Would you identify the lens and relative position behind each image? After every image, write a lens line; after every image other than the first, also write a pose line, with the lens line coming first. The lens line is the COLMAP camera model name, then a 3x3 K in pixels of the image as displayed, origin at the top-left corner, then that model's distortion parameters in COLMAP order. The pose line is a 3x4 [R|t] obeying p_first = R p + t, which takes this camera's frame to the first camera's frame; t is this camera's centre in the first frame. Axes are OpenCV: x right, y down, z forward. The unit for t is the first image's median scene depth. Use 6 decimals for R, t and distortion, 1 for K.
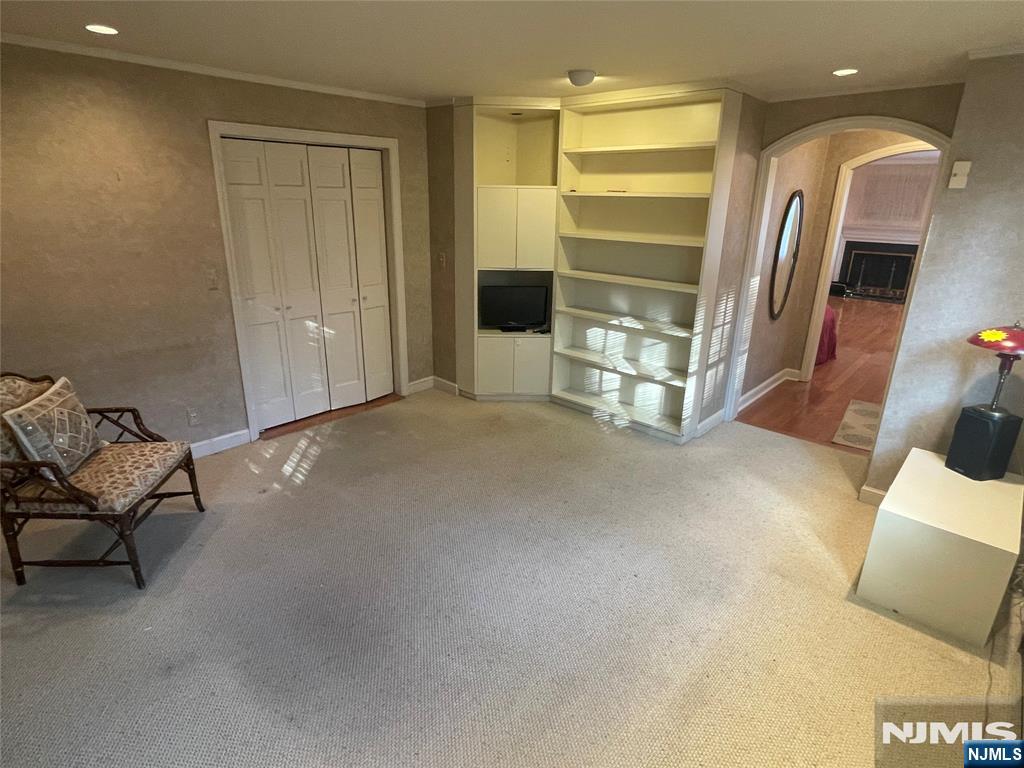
lens RADIAL K [[548.1, 0, 511.4], [0, 548.1, 378.9], [0, 0, 1]] dist [-0.001934, 0.000449]
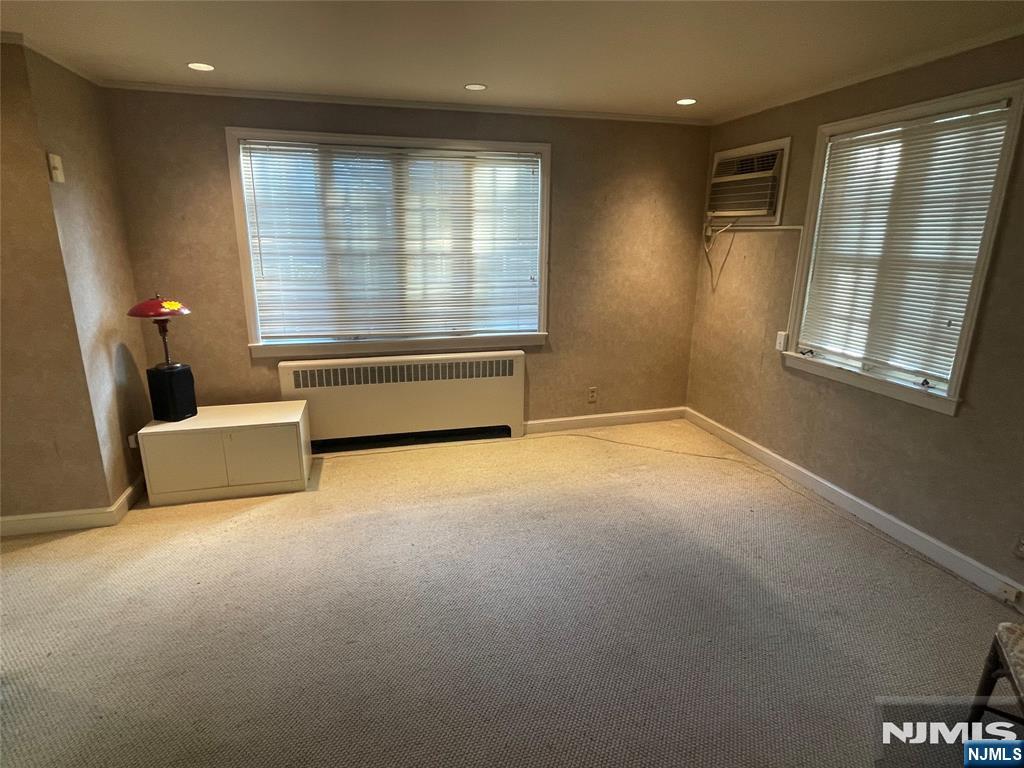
lens RADIAL K [[548.1, 0, 511.4], [0, 548.1, 378.9], [0, 0, 1]] dist [-0.001934, 0.000449]
pose [[-0.846789, -0.154261, 0.509069, -0.410536], [0.151452, 0.847494, 0.508740, -0.414456], [-0.509912, 0.507895, -0.694286, 1.385944]]
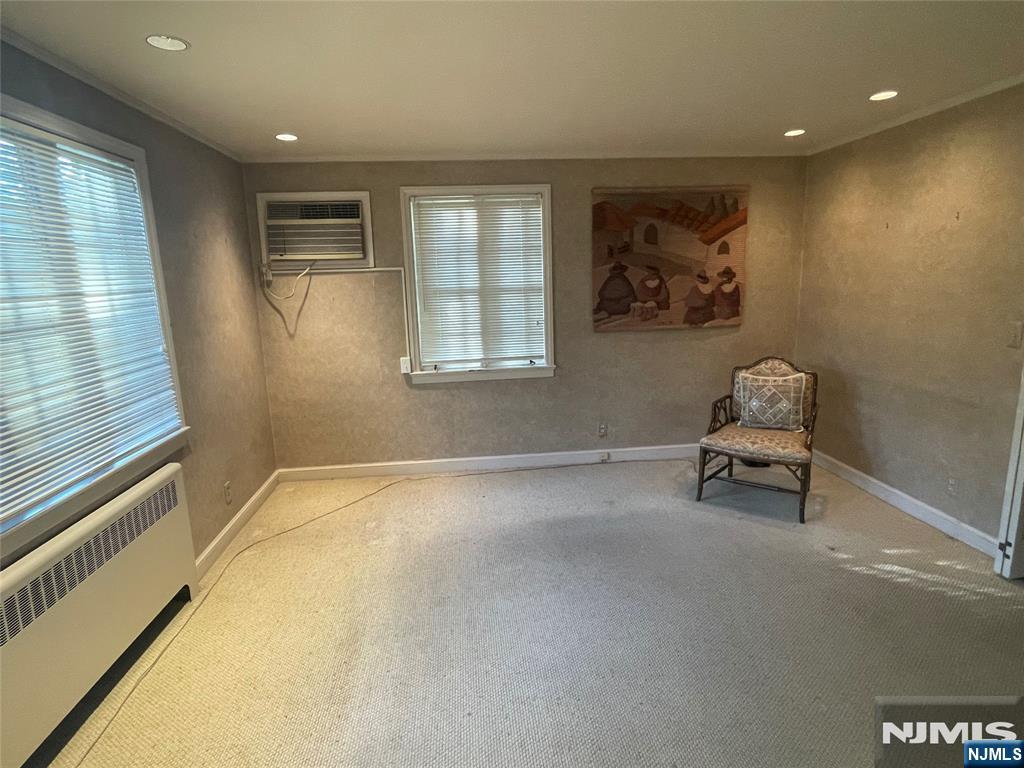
lens RADIAL K [[548.1, 0, 511.4], [0, 548.1, 378.9], [0, 0, 1]] dist [-0.001934, 0.000449]
pose [[-0.666604, 0.148798, -0.730409, 0.624984], [-0.213920, 0.900469, 0.378675, -0.331692], [0.714057, 0.408675, -0.568426, 1.193594]]
